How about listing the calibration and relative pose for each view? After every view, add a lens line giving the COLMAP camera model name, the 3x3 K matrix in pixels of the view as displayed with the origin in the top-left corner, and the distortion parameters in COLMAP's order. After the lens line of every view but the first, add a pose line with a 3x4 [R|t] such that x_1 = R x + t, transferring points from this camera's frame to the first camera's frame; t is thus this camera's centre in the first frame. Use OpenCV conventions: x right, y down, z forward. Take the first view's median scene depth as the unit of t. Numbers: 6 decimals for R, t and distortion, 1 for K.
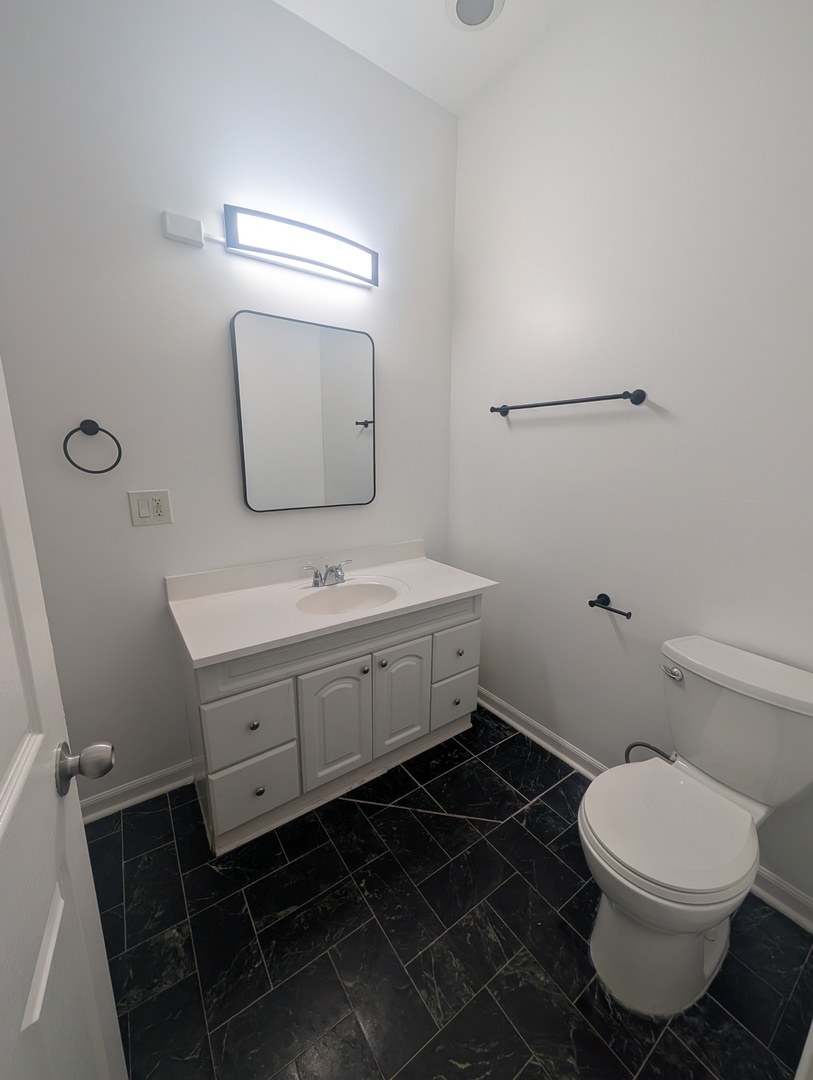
lens RADIAL K [[412.2, 0, 406.5], [0, 412.2, 540.0], [0, 0, 1]] dist [0.000164, -0.000120]
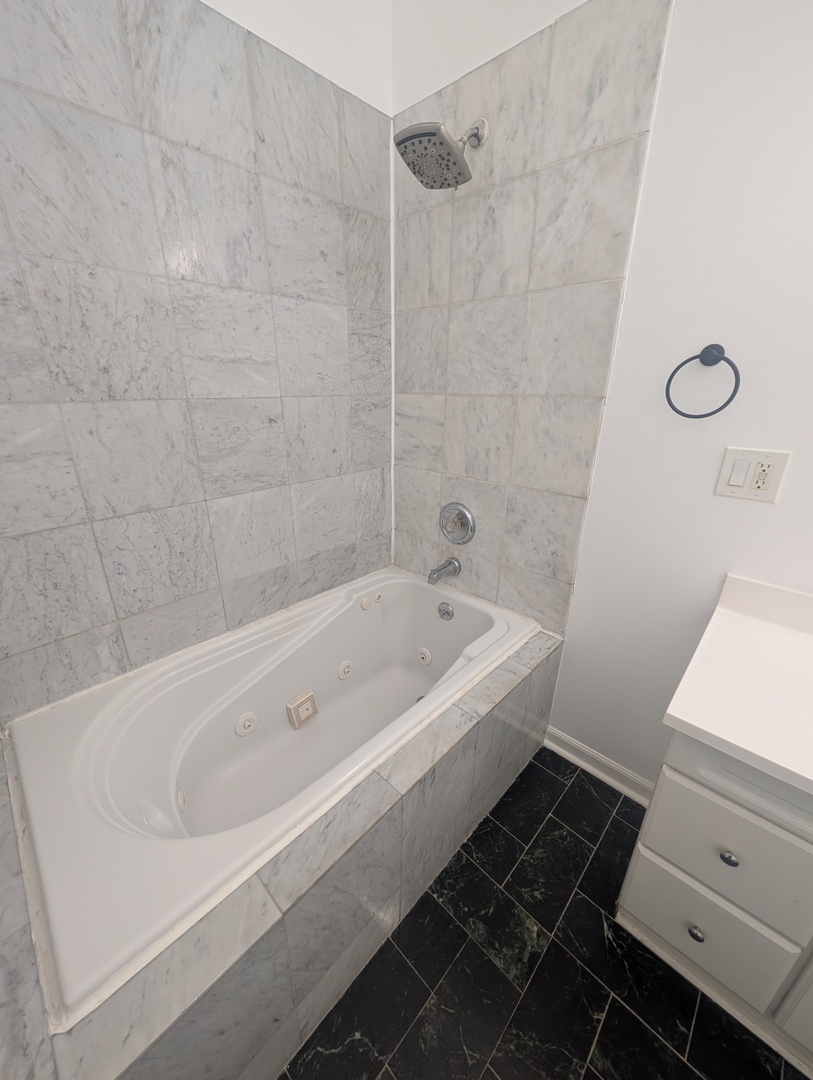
lens RADIAL K [[412.2, 0, 406.5], [0, 412.2, 540.0], [0, 0, 1]] dist [0.000164, -0.000120]
pose [[0.184334, 0.352745, -0.917383, -0.062237], [-0.207051, 0.926369, 0.314597, -0.081998], [0.960807, 0.131955, 0.243797, 0.323620]]
